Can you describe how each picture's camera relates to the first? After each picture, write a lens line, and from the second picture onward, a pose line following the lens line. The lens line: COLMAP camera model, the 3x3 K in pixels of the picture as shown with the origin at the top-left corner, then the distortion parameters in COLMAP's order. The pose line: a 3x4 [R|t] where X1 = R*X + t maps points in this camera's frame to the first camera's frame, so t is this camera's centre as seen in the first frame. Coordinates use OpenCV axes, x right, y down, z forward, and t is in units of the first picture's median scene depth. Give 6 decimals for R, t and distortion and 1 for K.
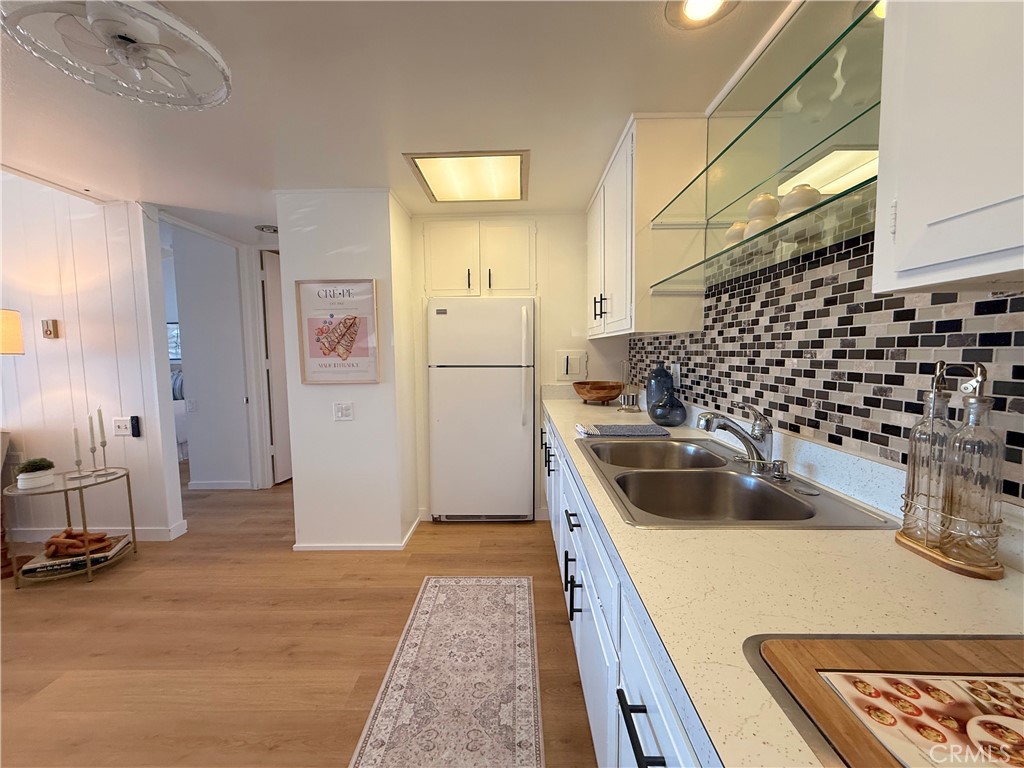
lens RADIAL K [[408.3, 0, 514.0], [0, 408.3, 385.1], [0, 0, 1]] dist [-0.000818, 0.000713]
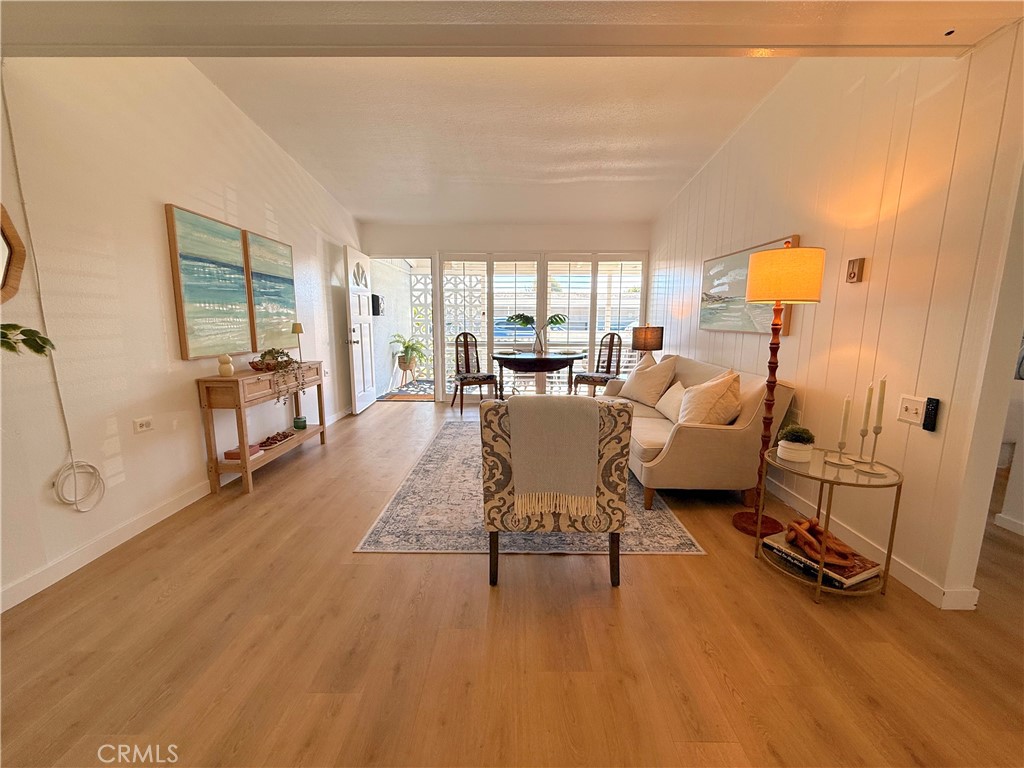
lens RADIAL K [[408.3, 0, 513.8], [0, 408.3, 384.1], [0, 0, 1]] dist [-0.000818, 0.000713]
pose [[0.000320, 0.171338, -0.985212, -0.389917], [-0.085752, 0.981588, 0.170679, 0.001475], [0.996316, 0.084429, 0.015006, 0.427094]]
